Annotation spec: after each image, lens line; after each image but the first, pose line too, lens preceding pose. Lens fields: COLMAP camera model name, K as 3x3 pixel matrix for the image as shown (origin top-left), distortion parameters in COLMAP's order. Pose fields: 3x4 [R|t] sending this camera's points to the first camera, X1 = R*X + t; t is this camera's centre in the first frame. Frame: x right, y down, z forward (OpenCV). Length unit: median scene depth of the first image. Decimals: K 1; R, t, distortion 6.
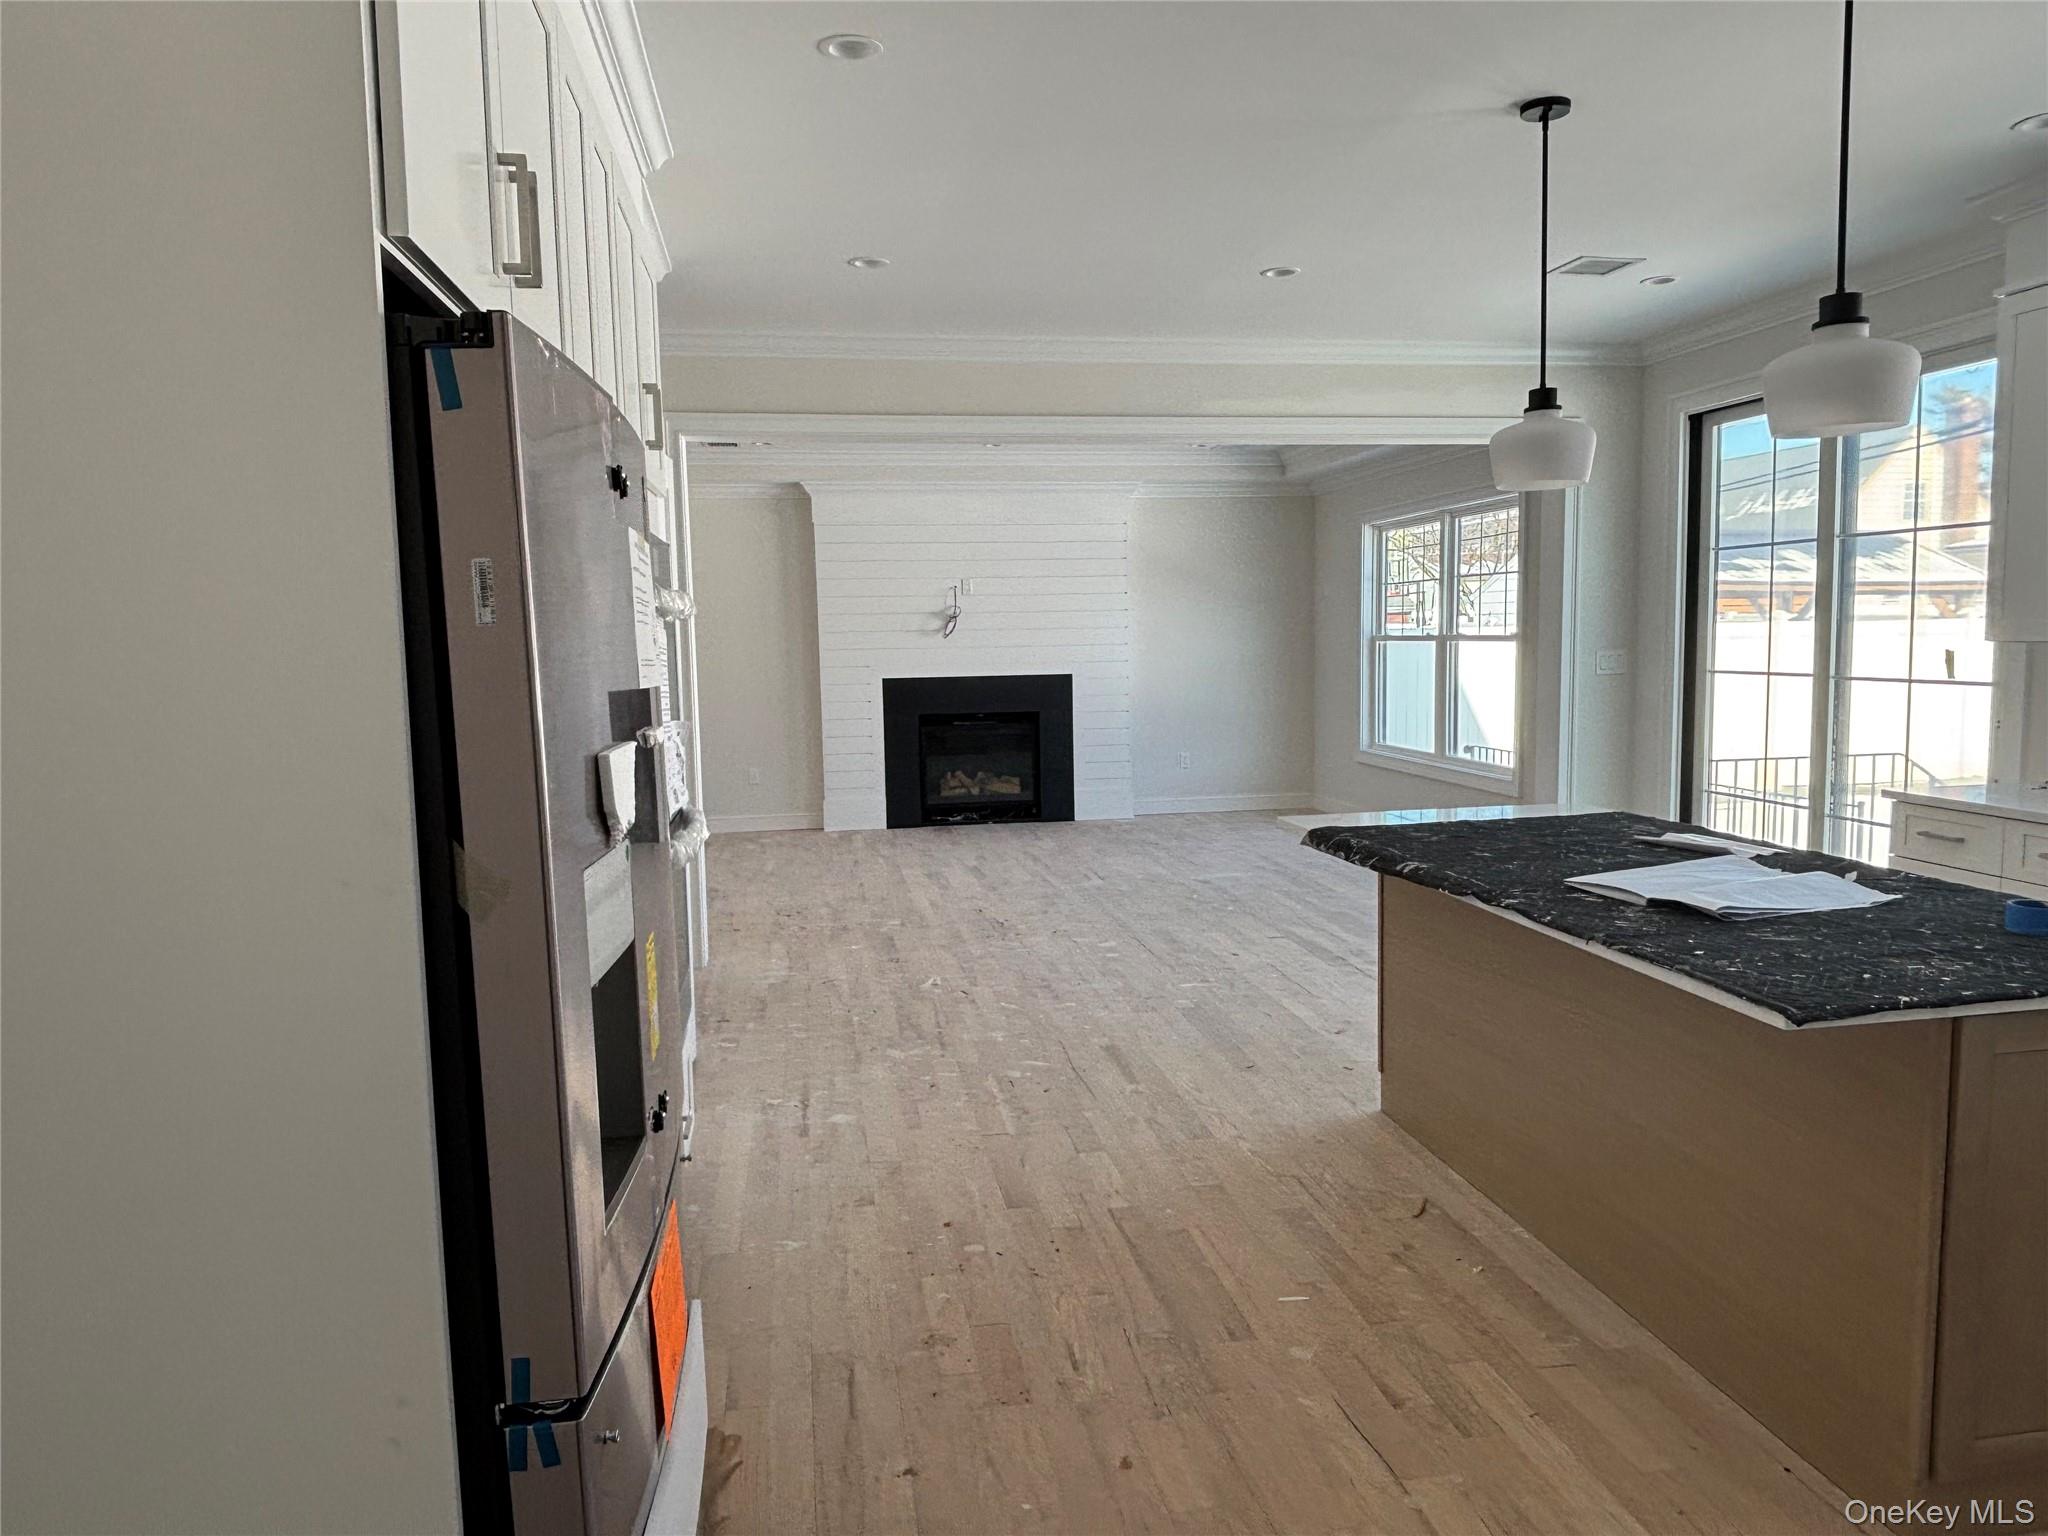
lens RADIAL K [[1319.1, 0, 1024.0], [0, 1319.1, 768.0], [0, 0, 1]] dist [-0.000885, -0.085981]
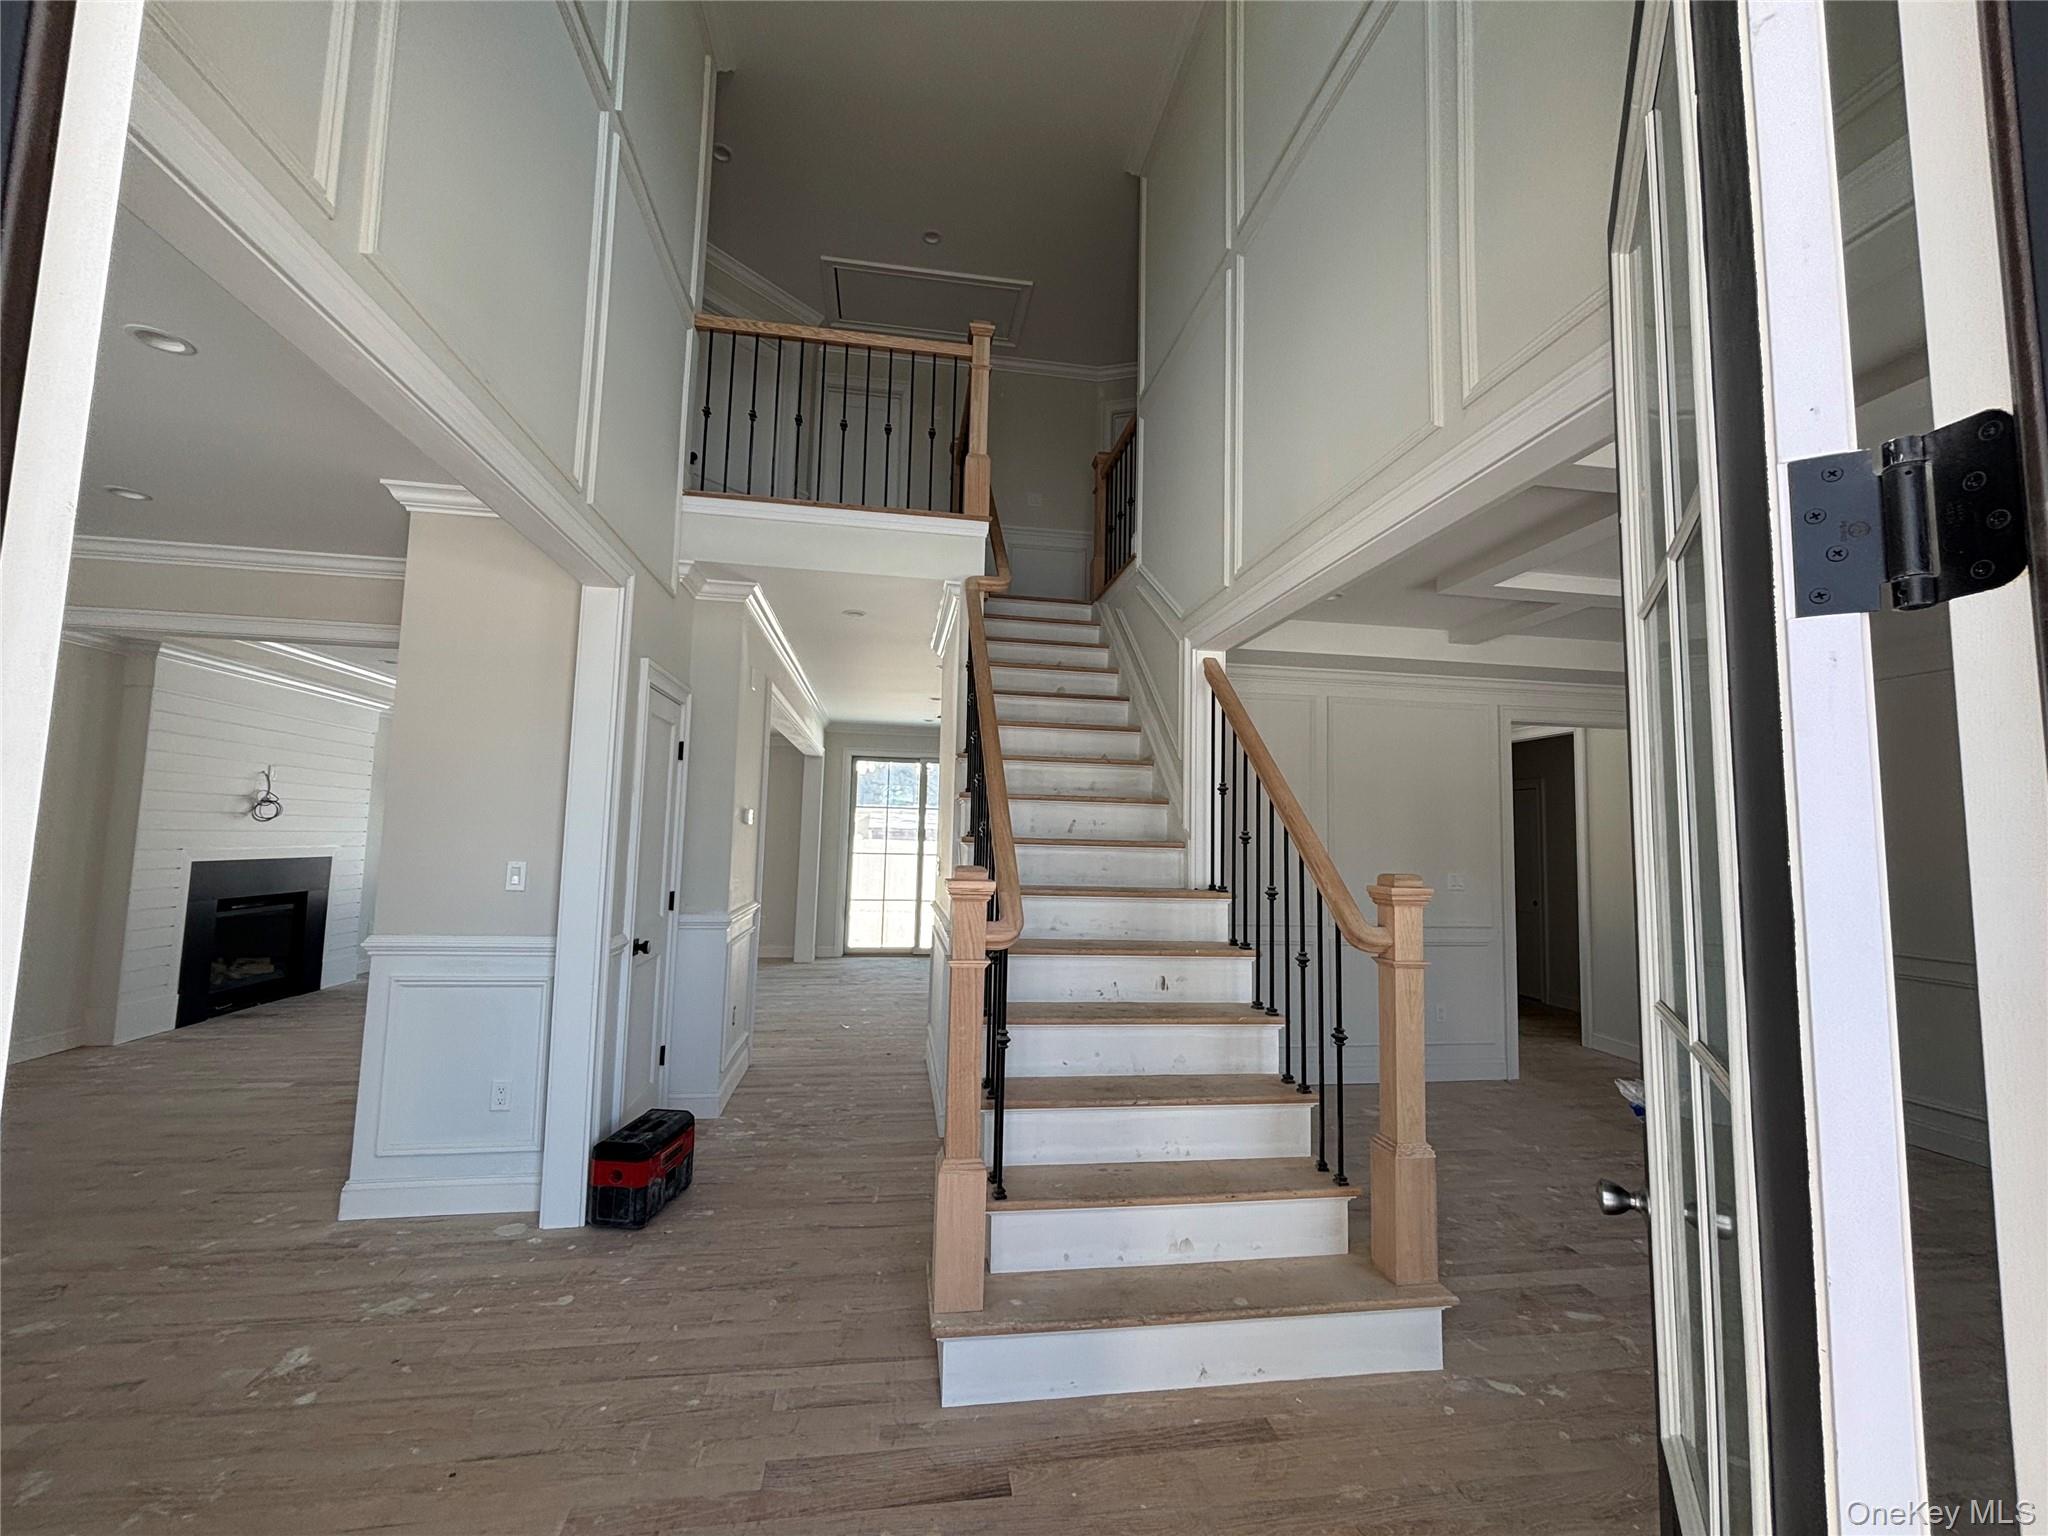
lens RADIAL K [[827.9, 0, 1018.3], [0, 827.9, 769.7], [0, 0, 1]] dist [-0.002860, 0.000405]
pose [[-0.004791, 0.103382, 0.994630, -0.697379], [0.073256, 0.992005, -0.102756, -0.029596], [-0.997302, 0.072370, -0.012326, 0.420222]]
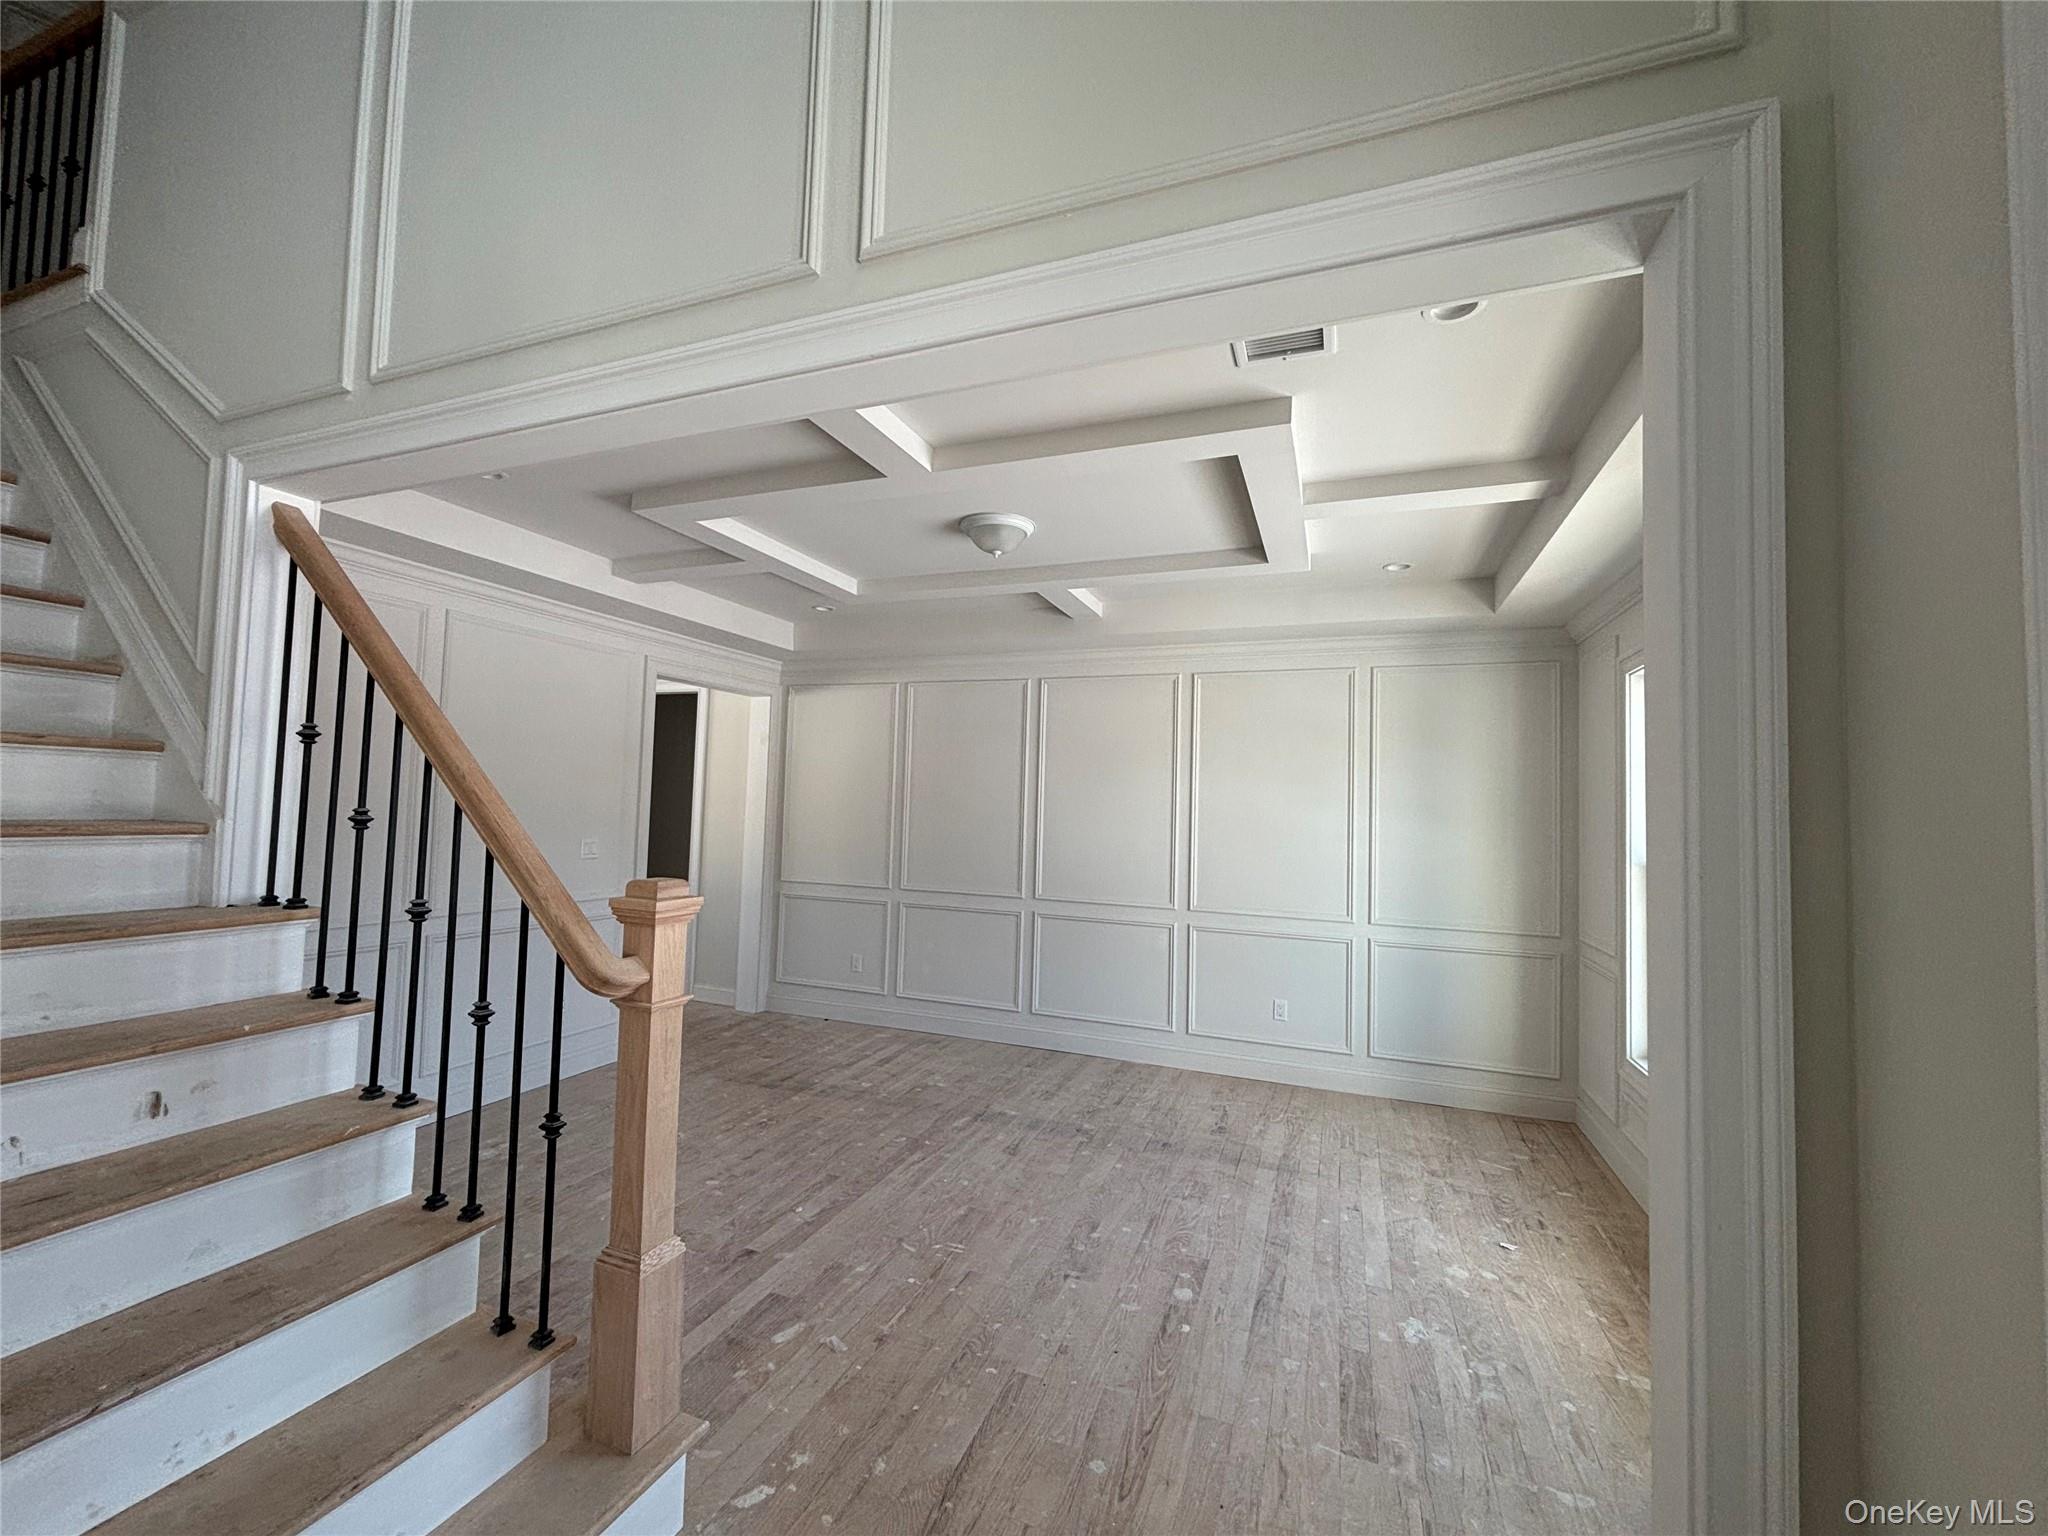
lens RADIAL K [[827.9, 0, 1018.3], [0, 827.9, 769.7], [0, 0, 1]] dist [-0.002860, 0.000405]
pose [[-0.868857, 0.016599, 0.494784, -0.565761], [0.036420, 0.998873, 0.030446, -0.047369], [-0.493721, 0.044473, -0.868482, 0.422346]]
